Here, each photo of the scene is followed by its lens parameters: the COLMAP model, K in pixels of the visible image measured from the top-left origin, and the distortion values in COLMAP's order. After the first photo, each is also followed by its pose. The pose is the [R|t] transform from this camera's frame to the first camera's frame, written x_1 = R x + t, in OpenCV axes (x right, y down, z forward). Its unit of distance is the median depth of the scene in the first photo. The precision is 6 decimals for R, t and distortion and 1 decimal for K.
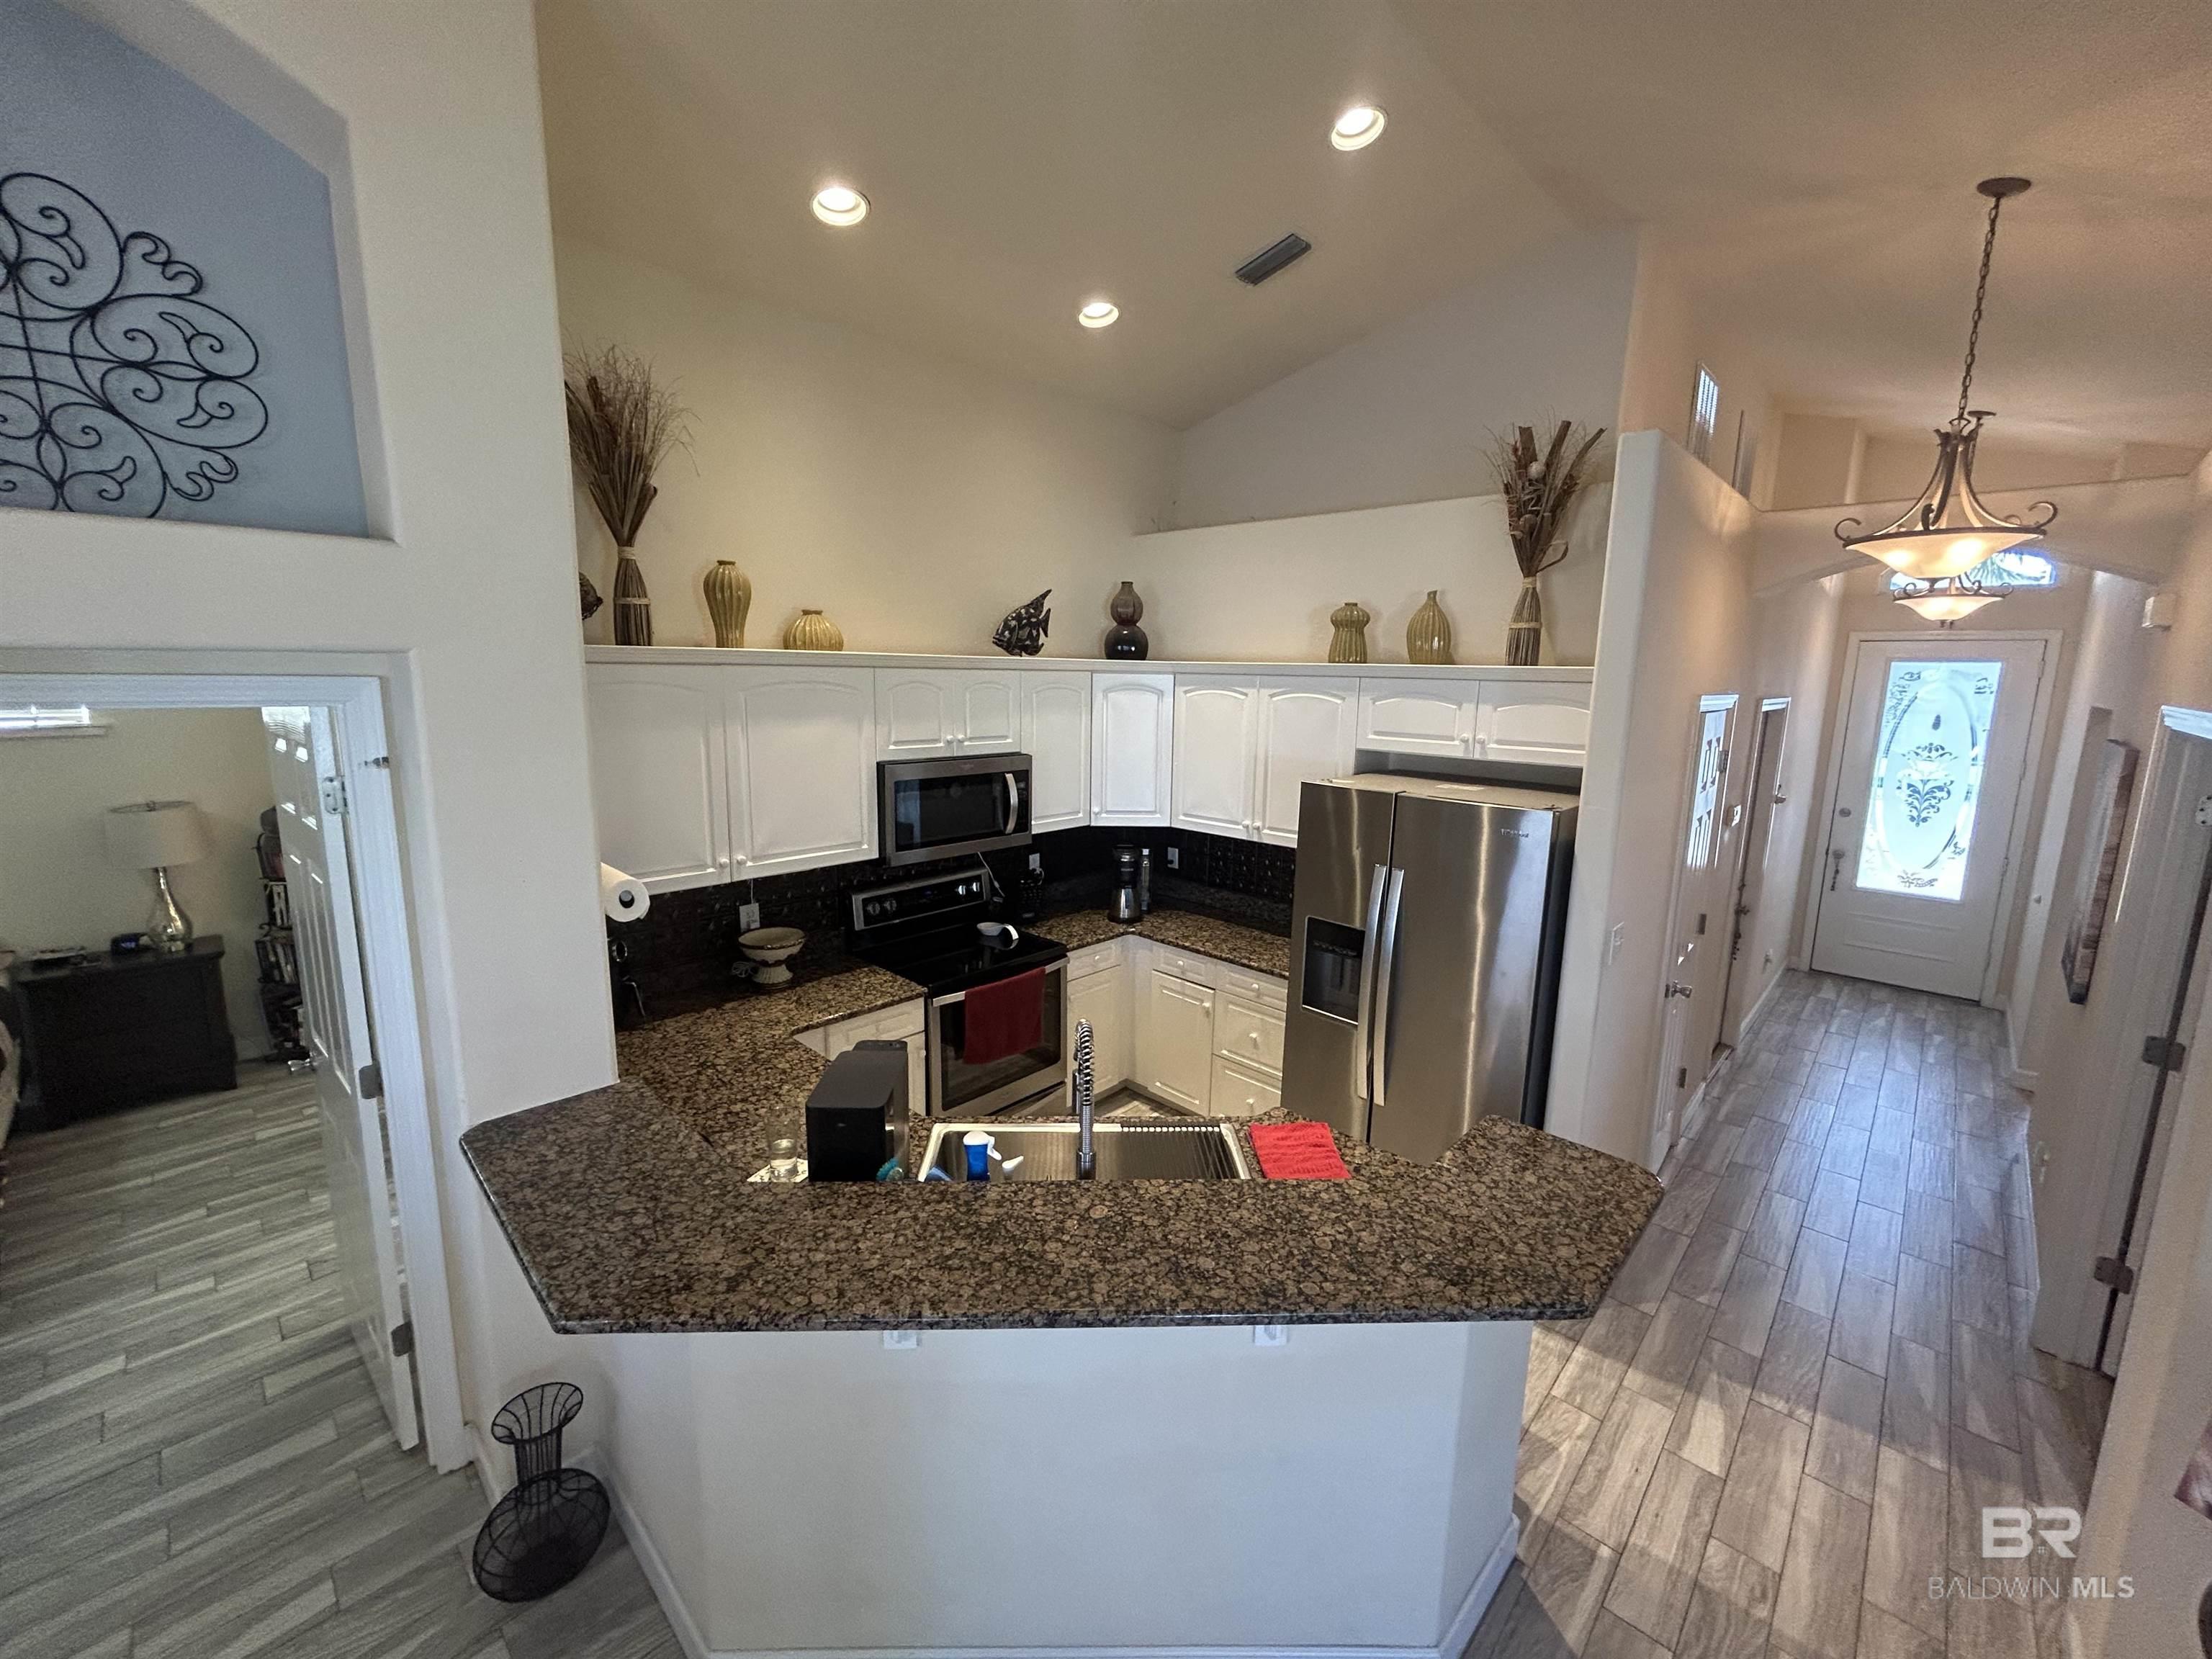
lens RADIAL K [[891.5, 0, 1107.0], [0, 891.5, 814.9], [0, 0, 1]] dist [-0.001322, 0.000384]
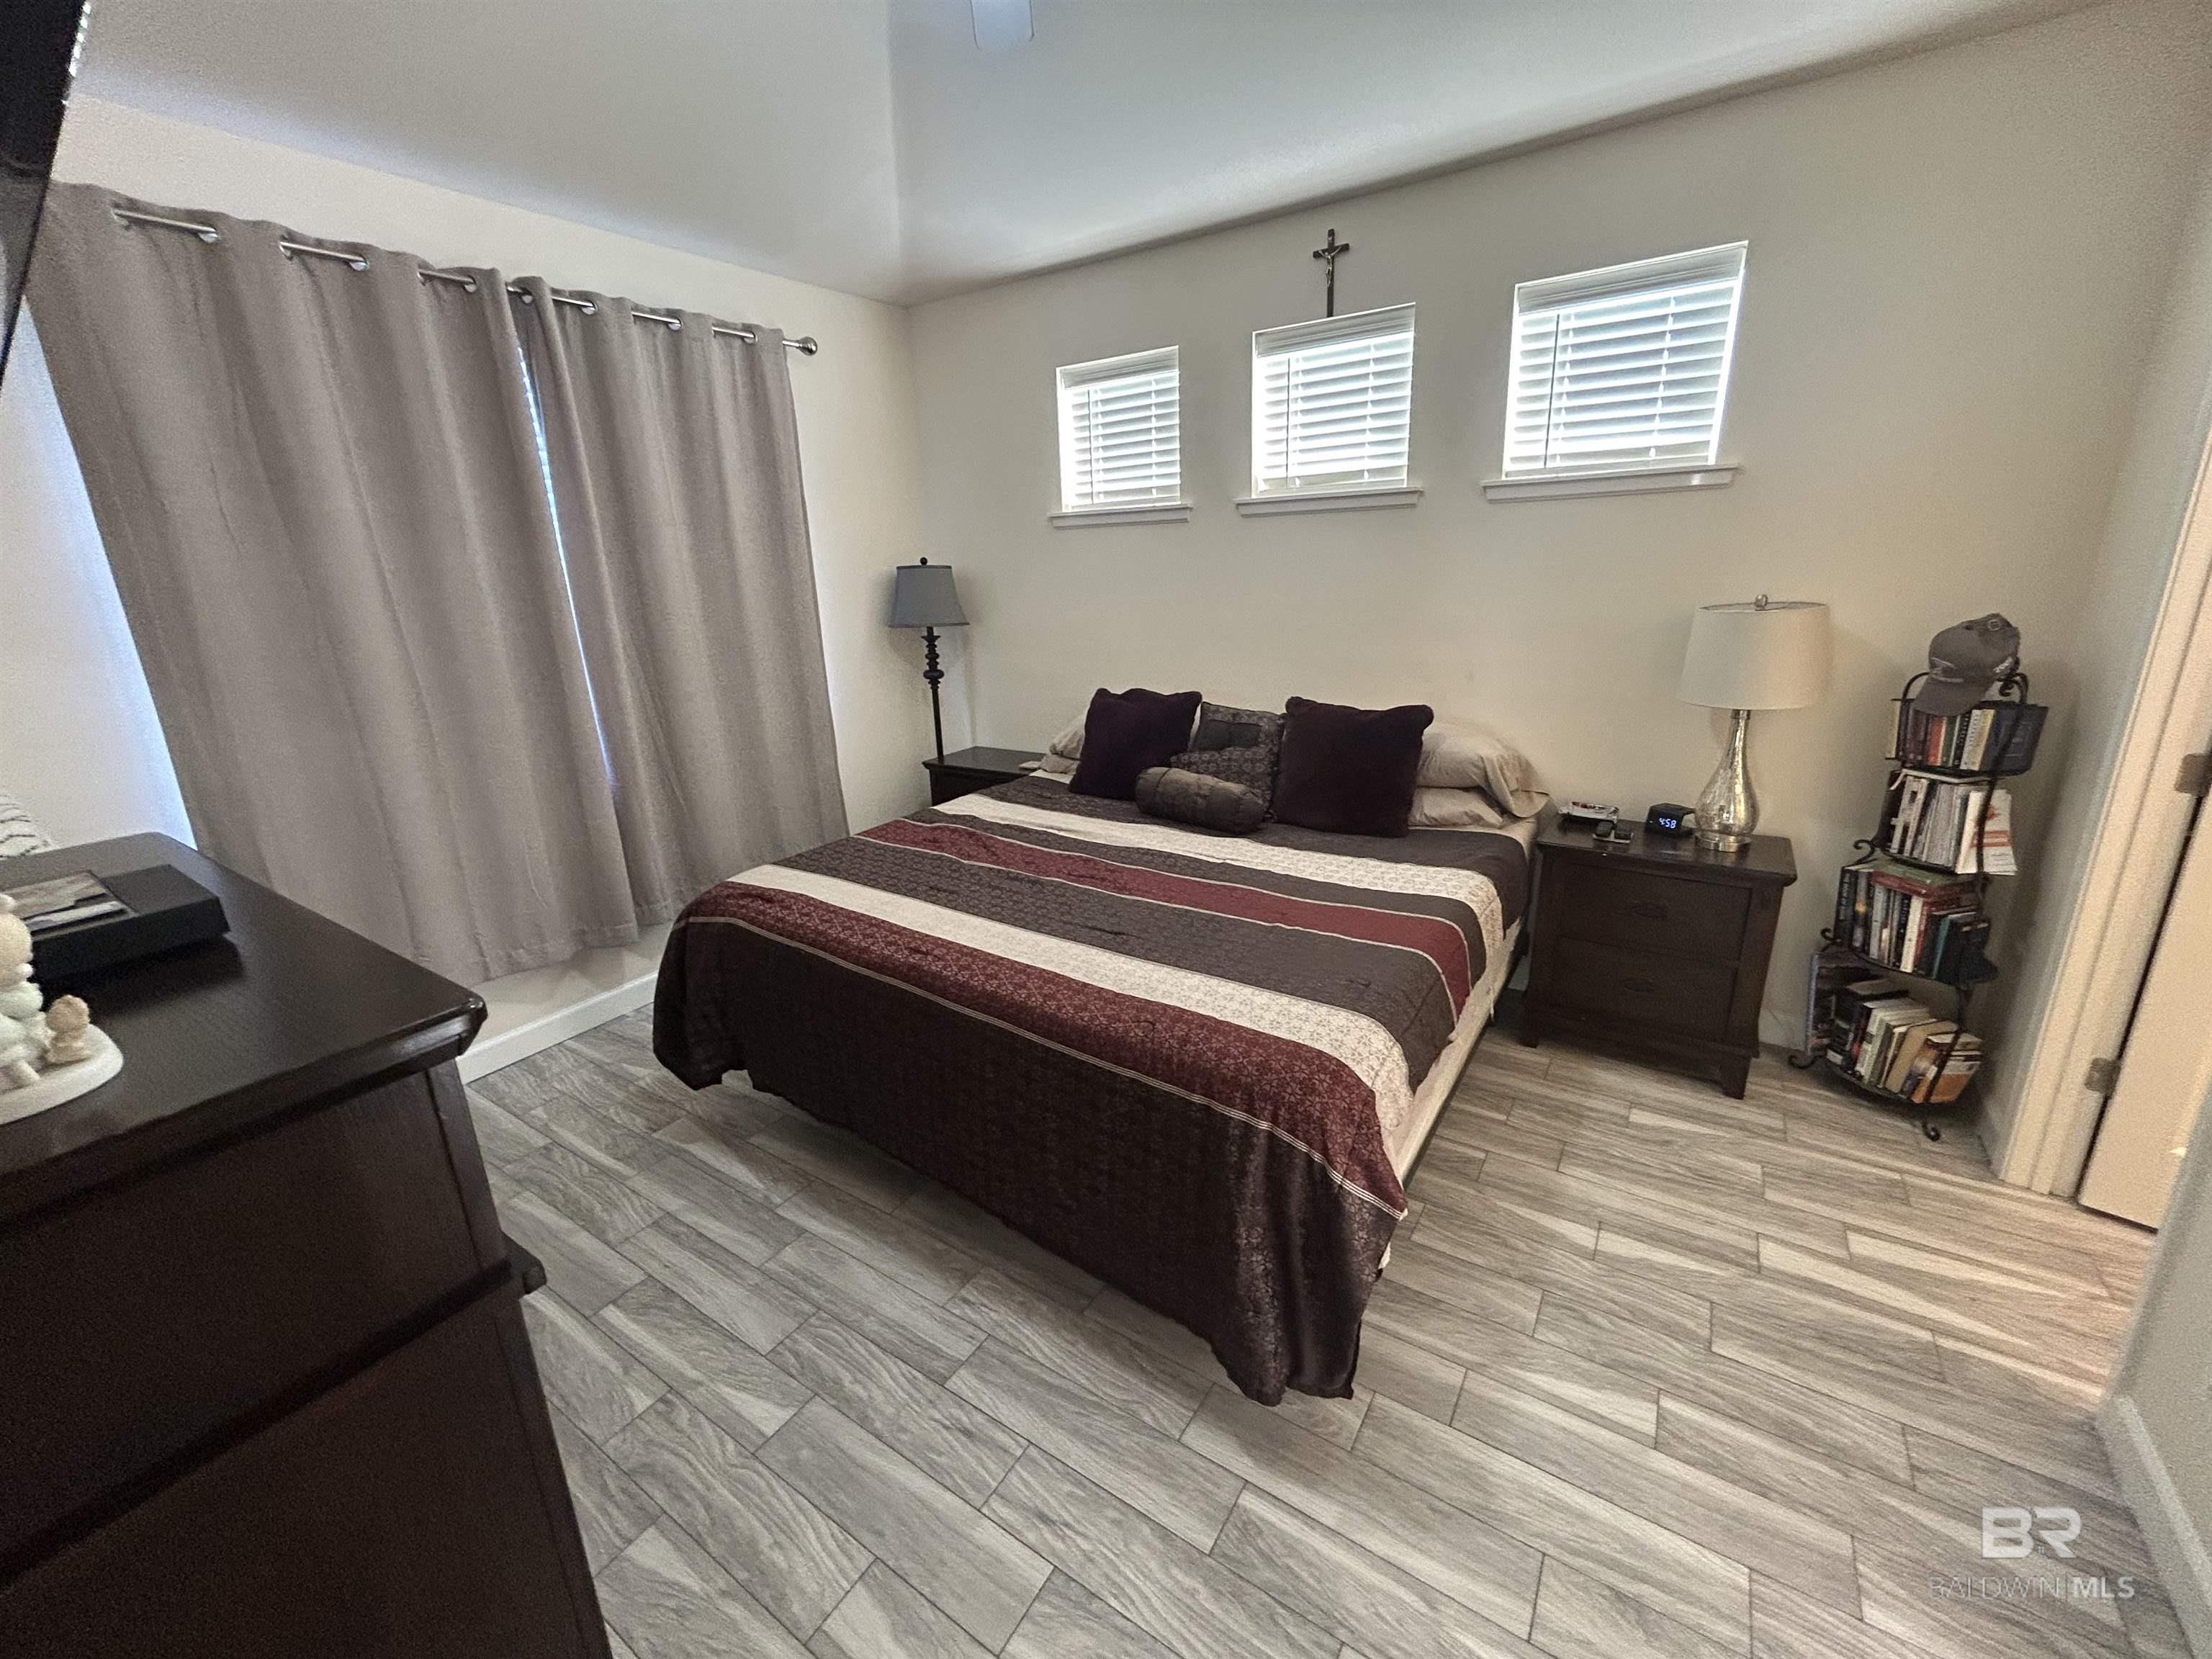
lens RADIAL K [[891.5, 0, 1106.7], [0, 891.5, 820.0], [0, 0, 1]] dist [-0.001322, 0.000384]
pose [[0.164957, 0.254223, -0.952974, -0.808931], [-0.121477, 0.964091, 0.236162, 0.059814], [0.978791, 0.076808, 0.189916, 0.703026]]
